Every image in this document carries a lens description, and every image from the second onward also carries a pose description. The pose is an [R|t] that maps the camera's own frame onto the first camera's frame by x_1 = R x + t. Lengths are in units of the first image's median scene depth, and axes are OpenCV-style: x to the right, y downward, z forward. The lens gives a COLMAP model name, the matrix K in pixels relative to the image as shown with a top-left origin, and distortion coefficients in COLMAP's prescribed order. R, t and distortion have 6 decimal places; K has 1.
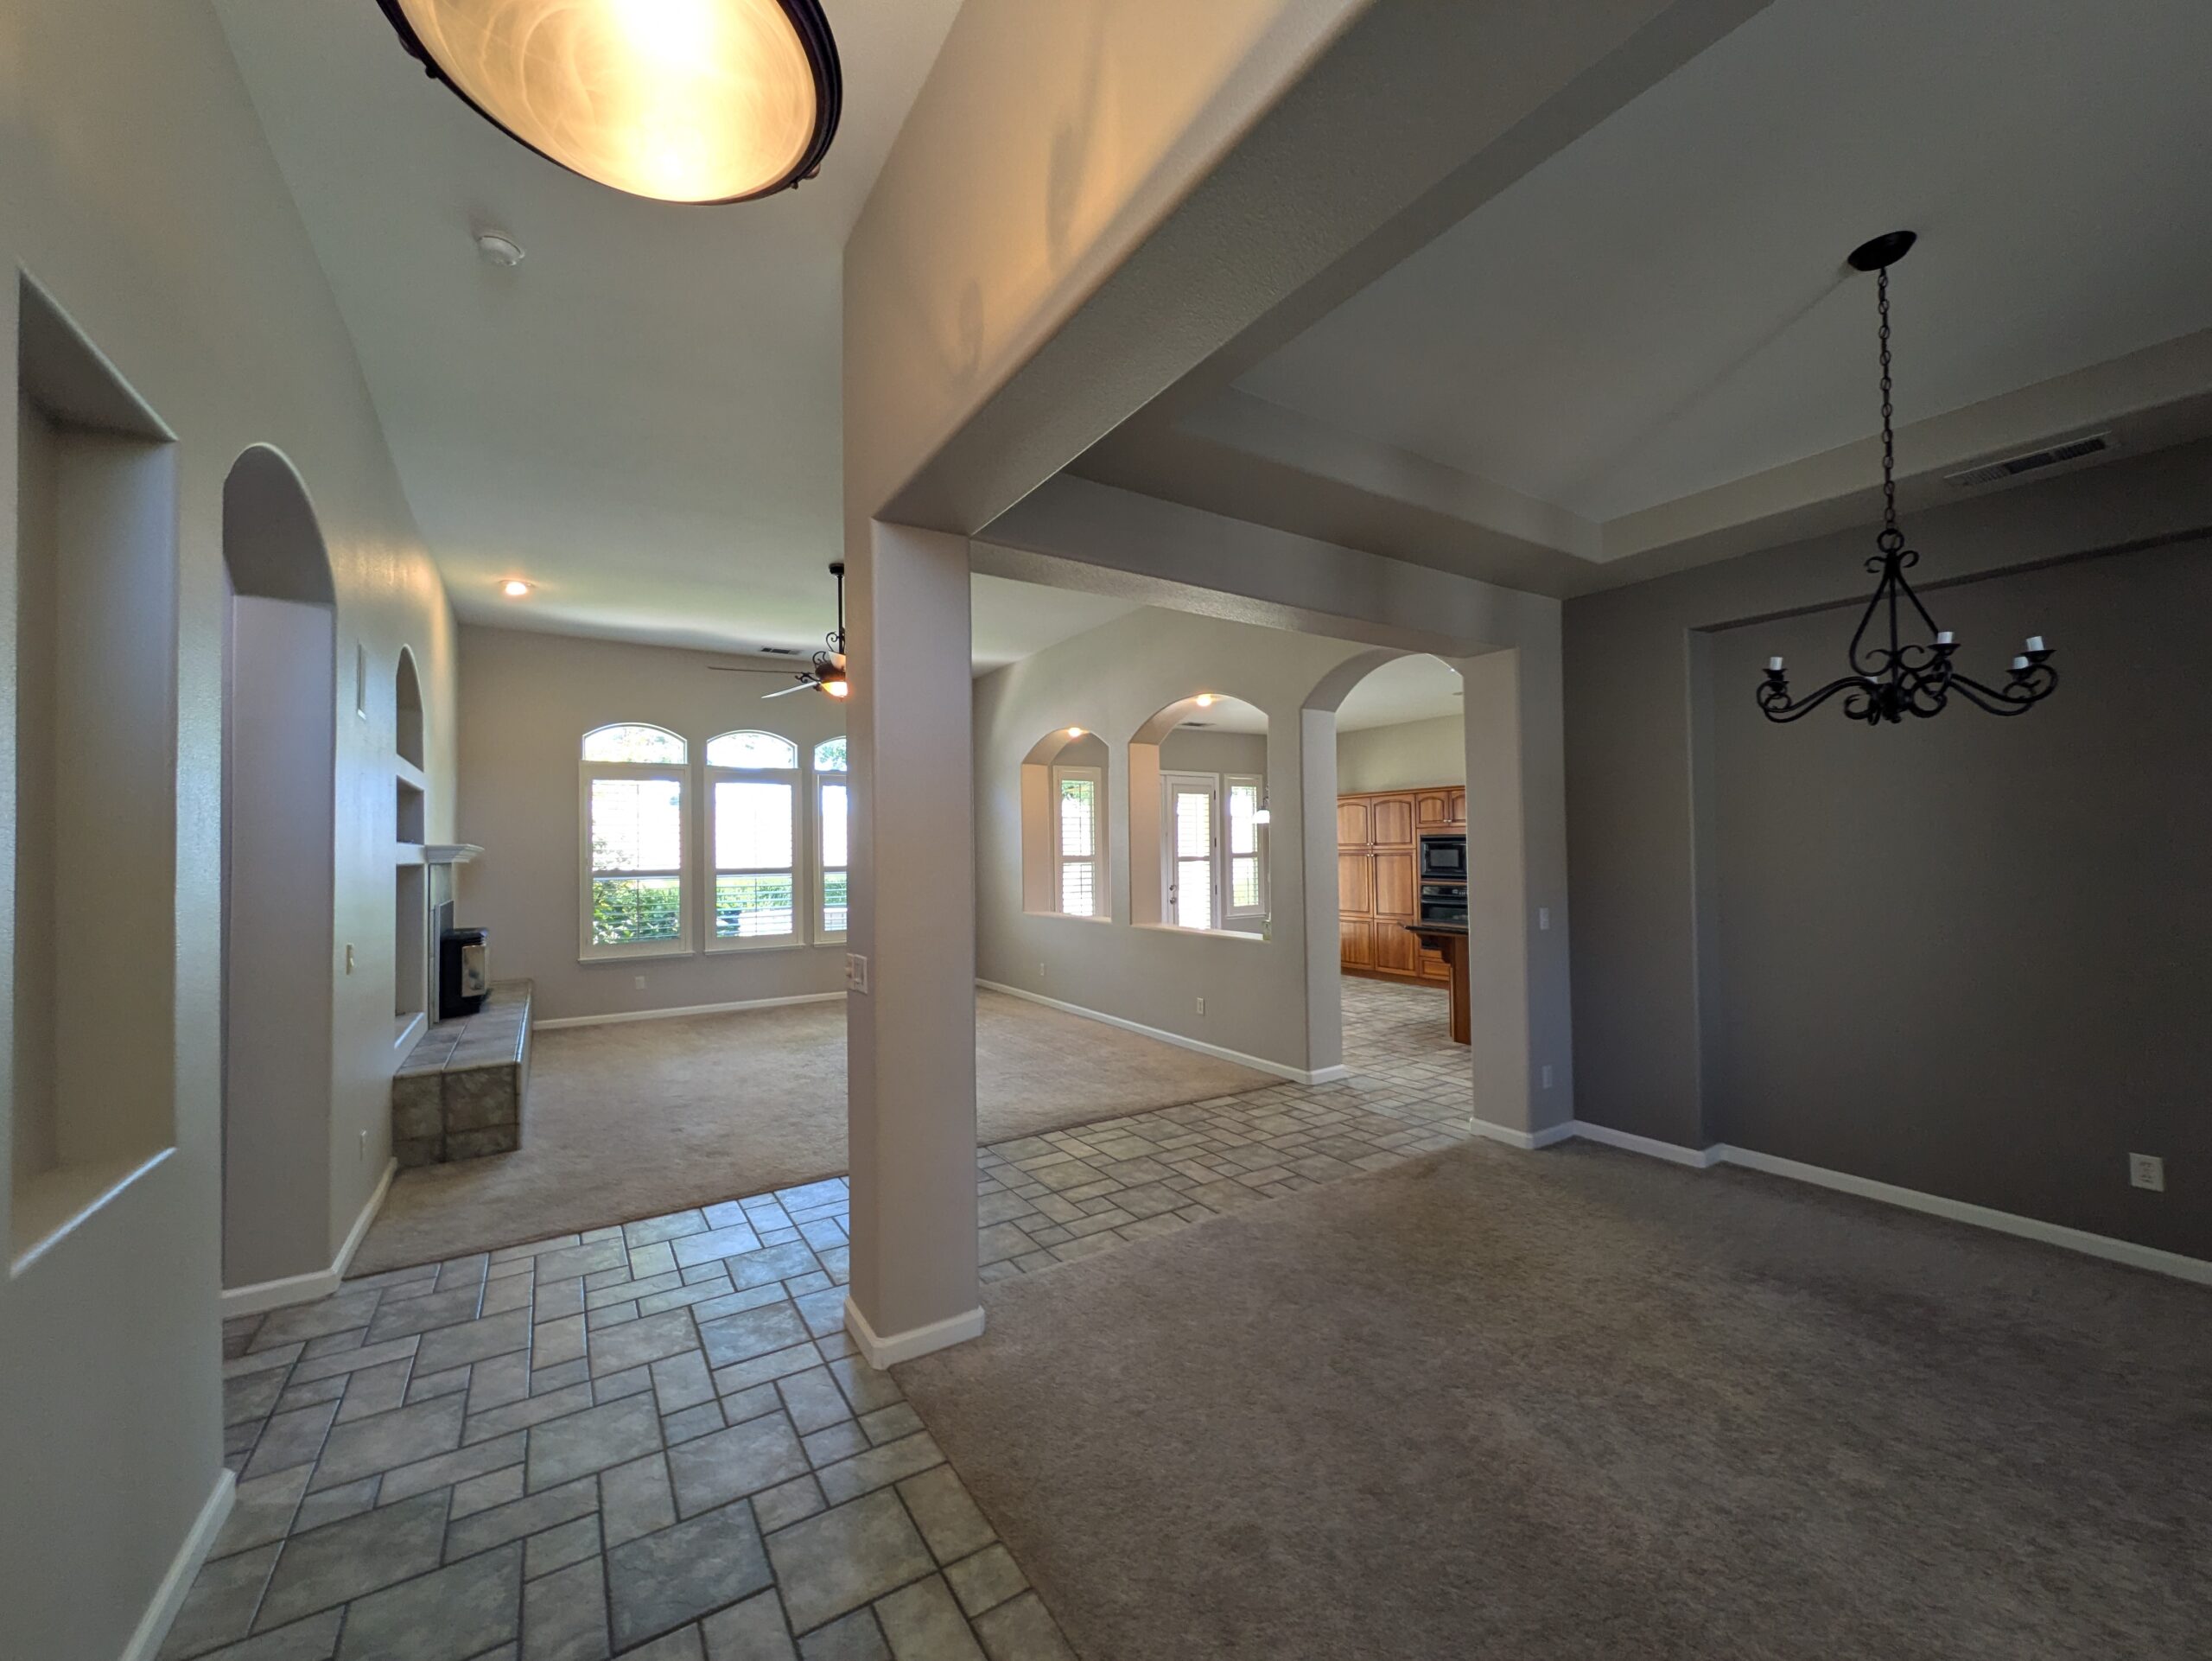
lens RADIAL K [[869.2, 0, 1109.5], [0, 869.2, 829.9], [0, 0, 1]] dist [-0.002600, -0.000220]
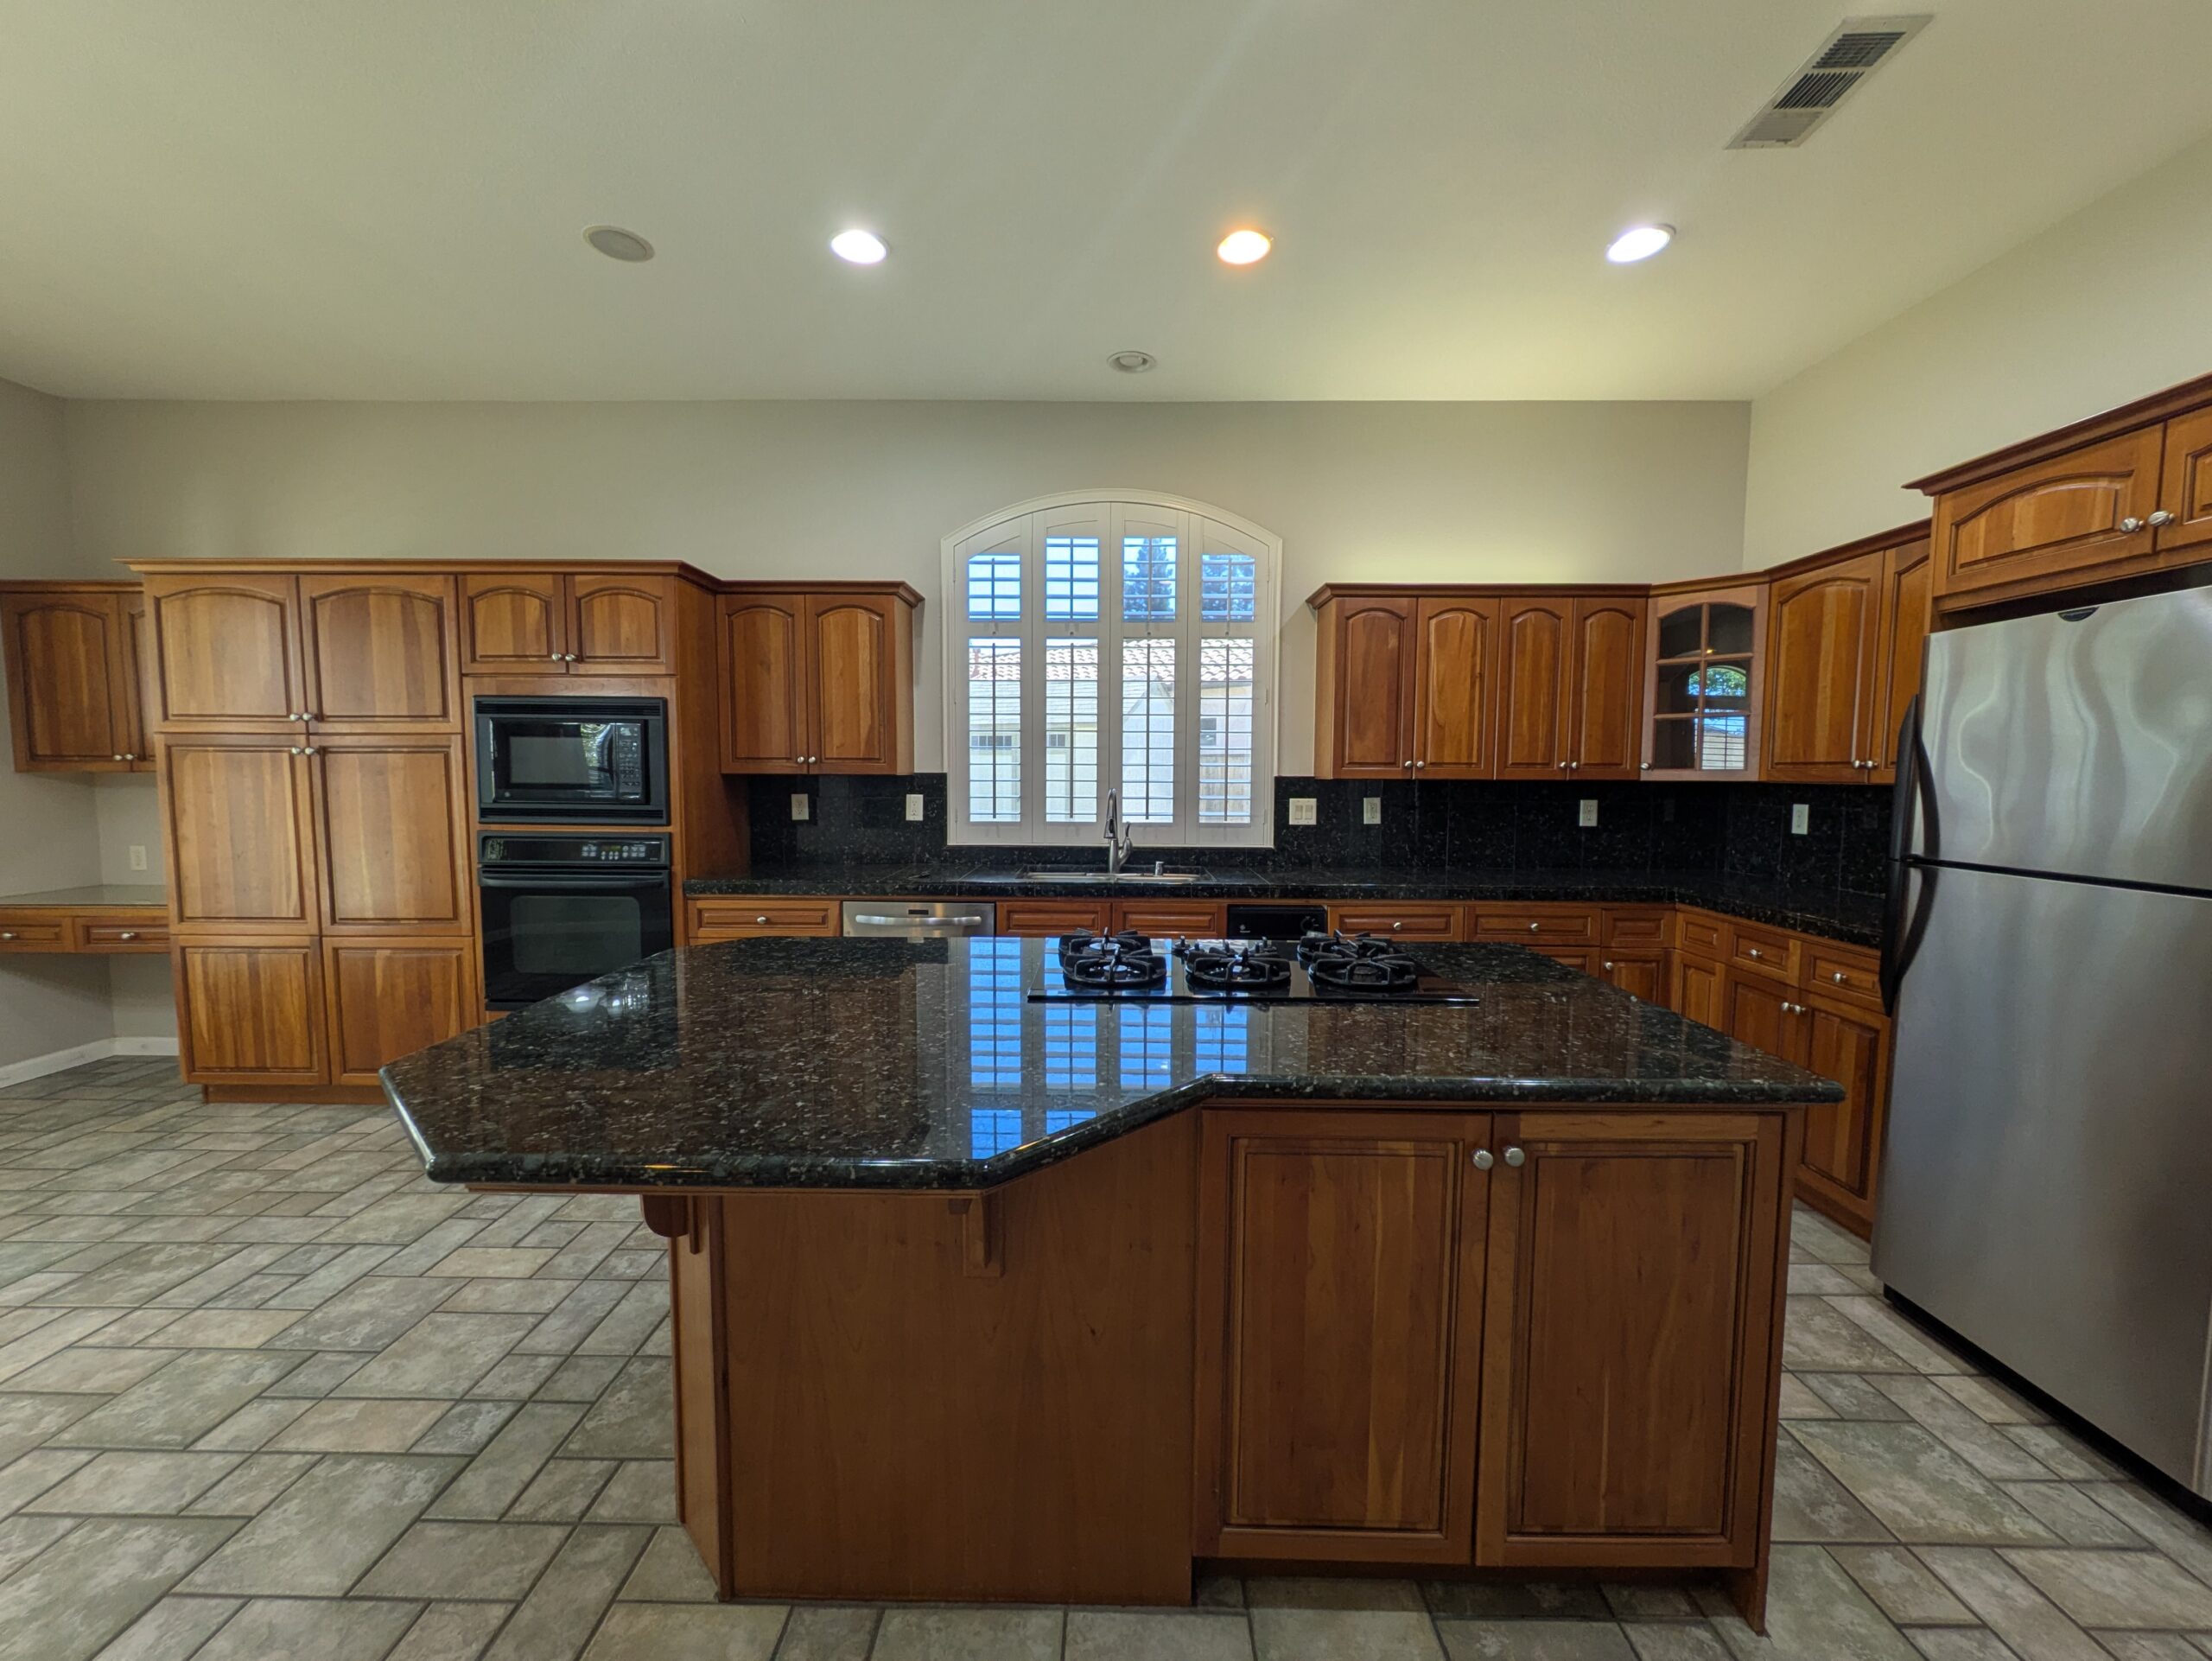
lens RADIAL K [[869.2, 0, 1074.8], [0, 869.2, 784.6], [0, 0, 1]] dist [-0.002600, -0.000220]
pose [[0.551467, -0.045886, 0.832934, 0.194754], [-0.029522, 0.996787, 0.074459, 0.008341], [-0.833674, -0.065651, 0.548341, 0.595248]]
